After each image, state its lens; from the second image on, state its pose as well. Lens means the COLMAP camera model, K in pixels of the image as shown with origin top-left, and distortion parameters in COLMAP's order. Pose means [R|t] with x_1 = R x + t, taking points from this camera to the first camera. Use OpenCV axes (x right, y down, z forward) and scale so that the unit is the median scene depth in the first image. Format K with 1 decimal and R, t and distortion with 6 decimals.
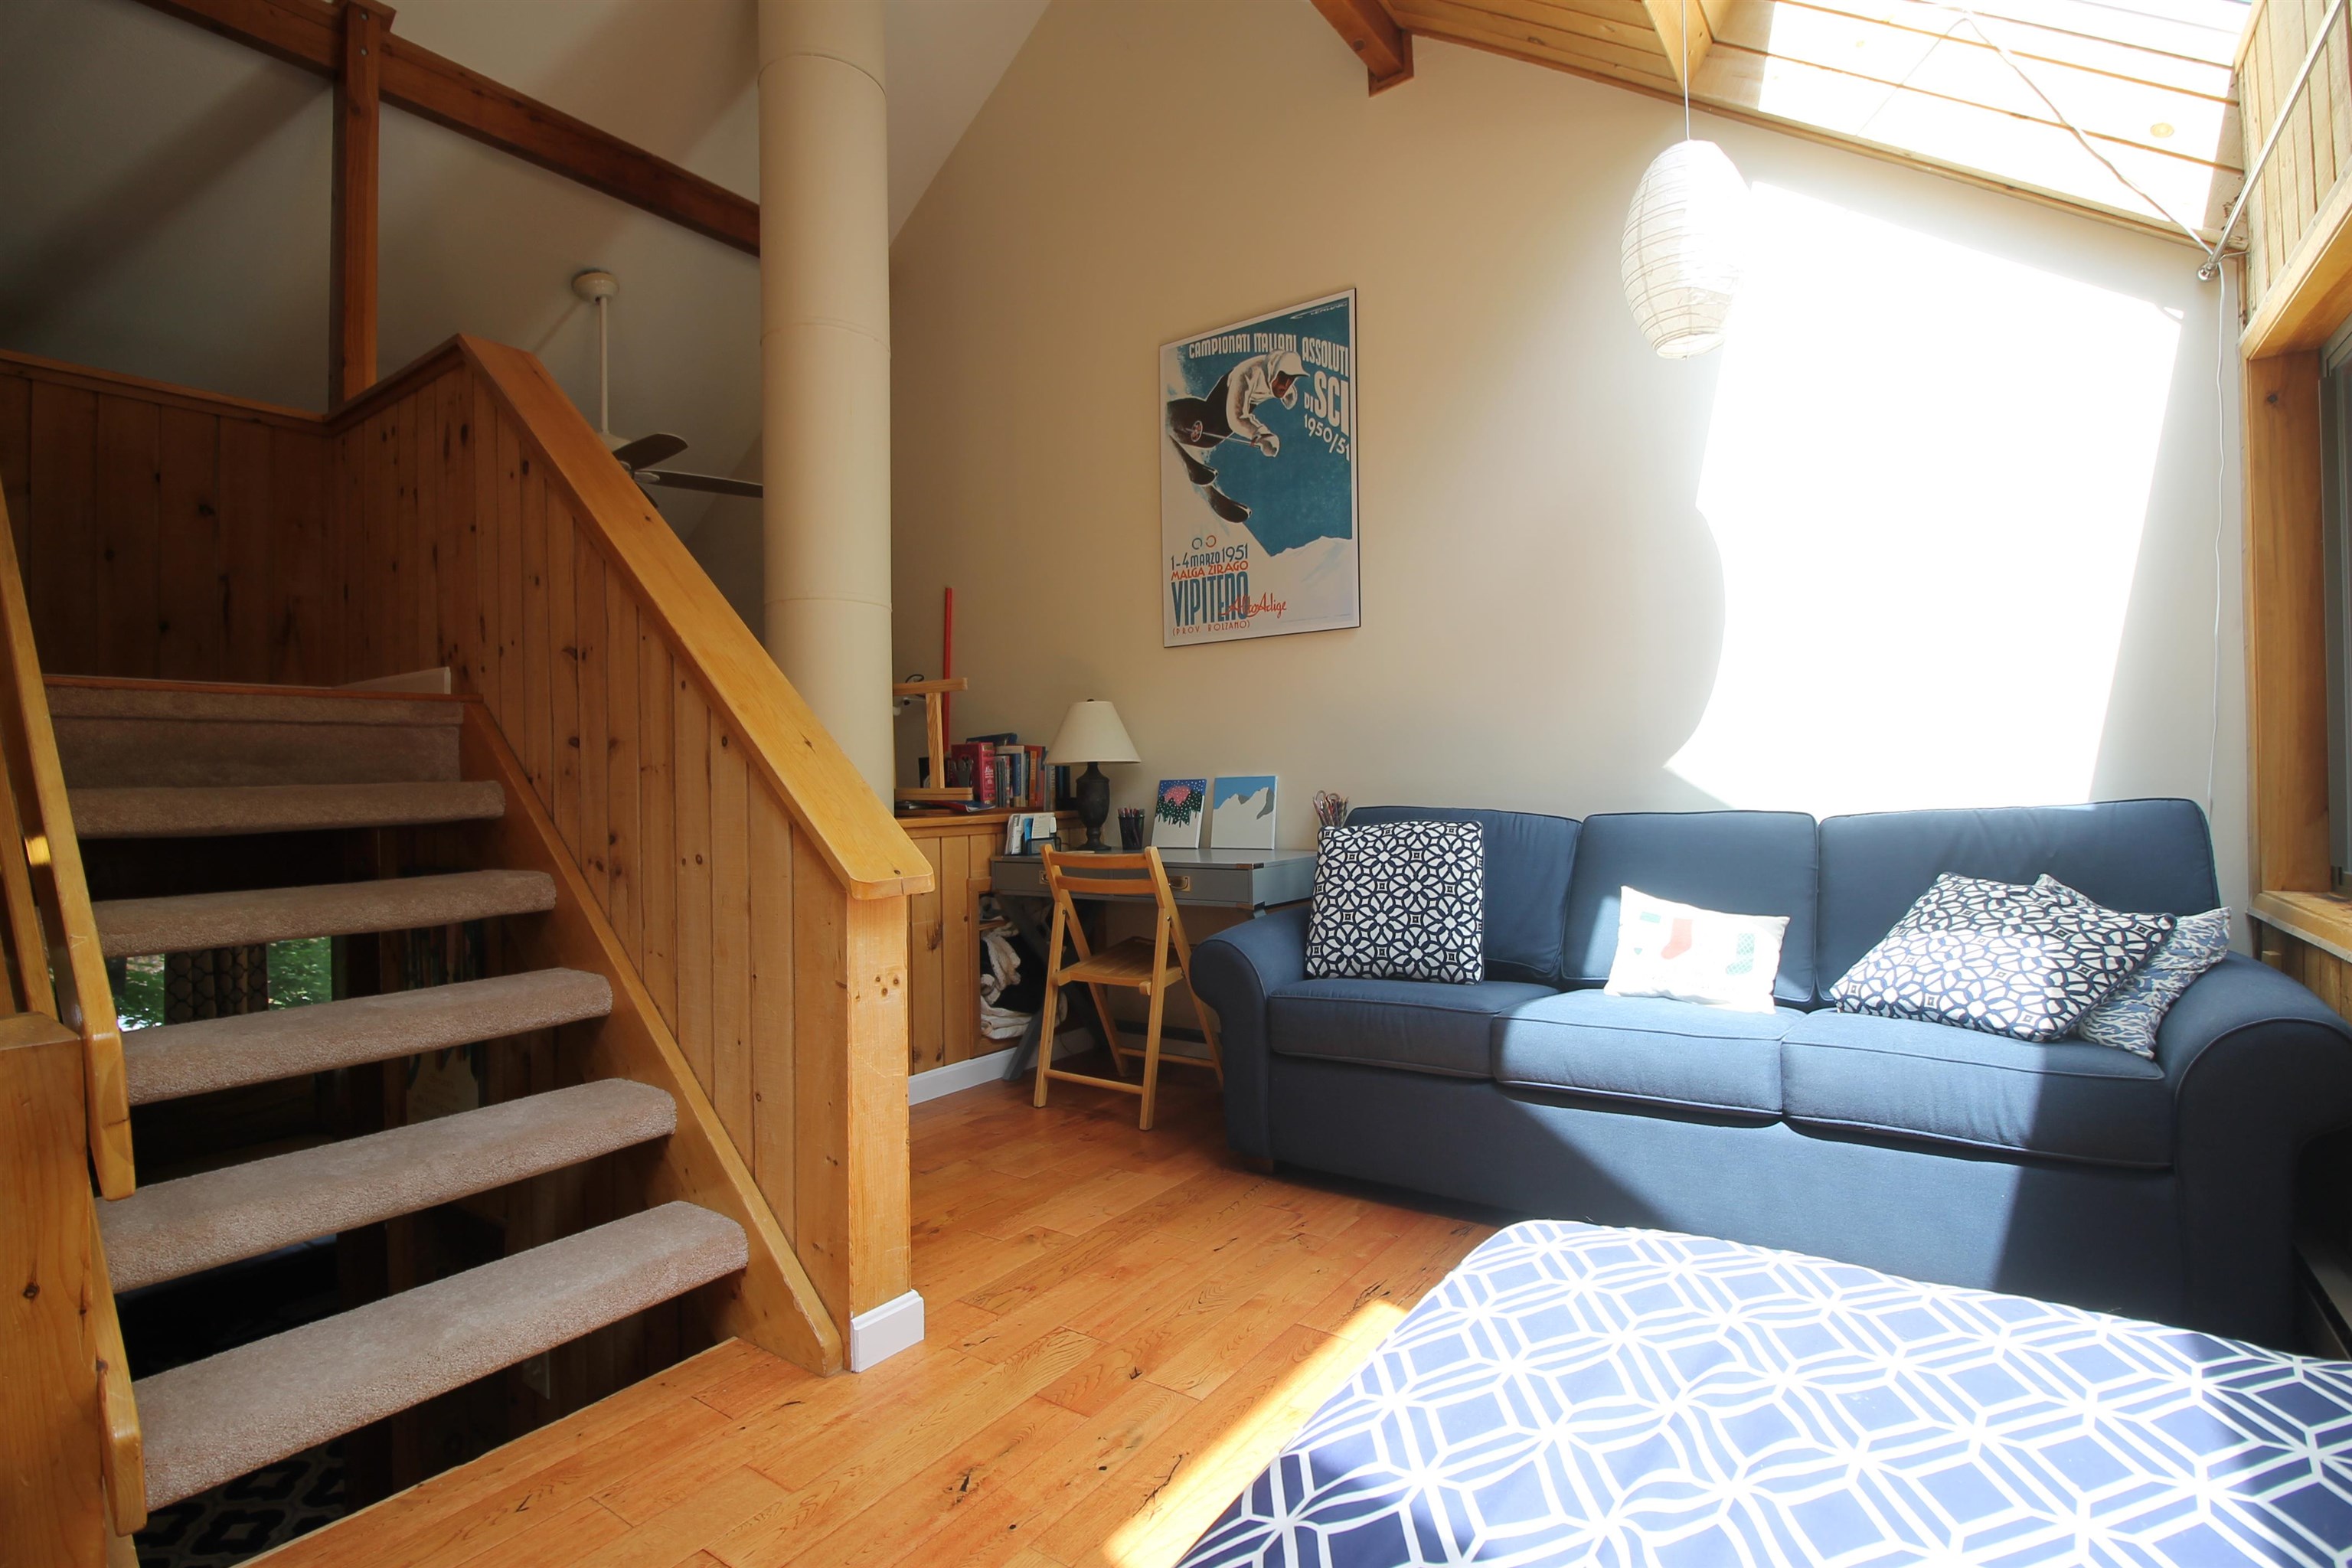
lens RADIAL K [[1104.0, 0, 1193.8], [0, 1104.0, 779.1], [0, 0, 1]] dist [-0.001036, -0.012429]
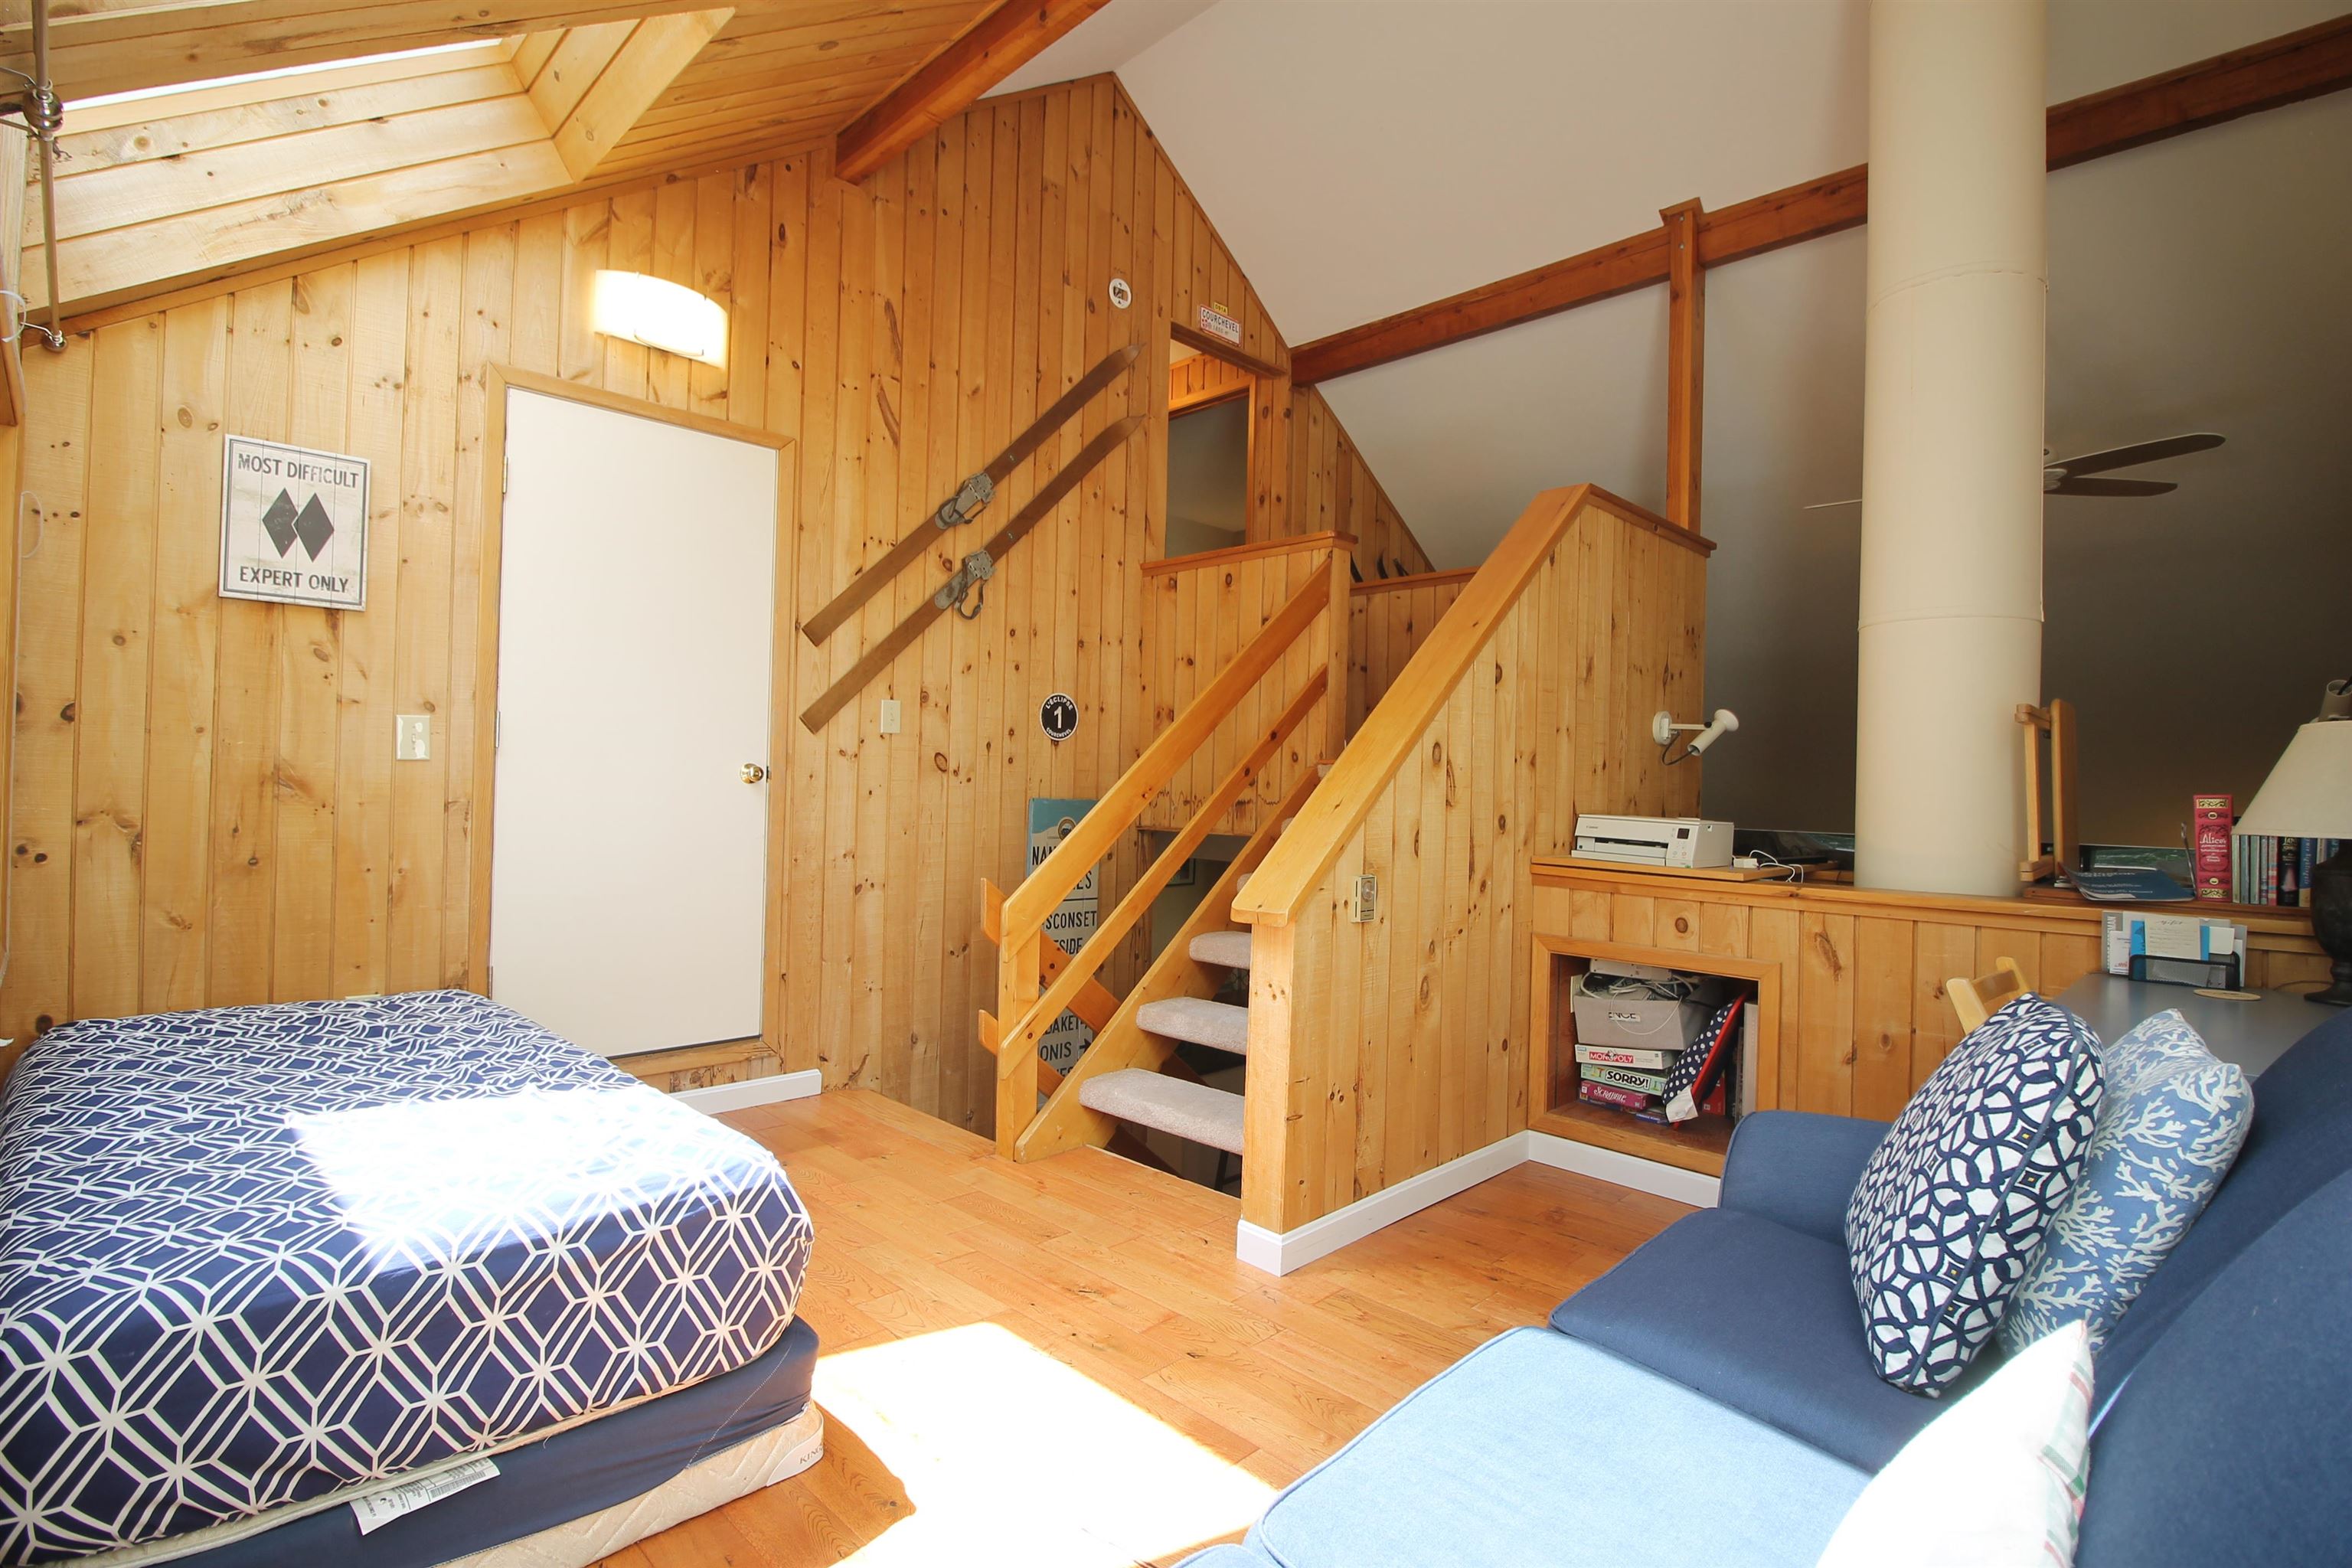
lens RADIAL K [[1104.0, 0, 1193.8], [0, 1104.0, 779.1], [0, 0, 1]] dist [-0.001036, -0.012429]
pose [[-0.156249, 0.008093, -0.987685, 0.899373], [-0.016885, 0.999798, 0.010863, -0.069999], [0.987573, 0.018375, -0.156080, 0.957910]]
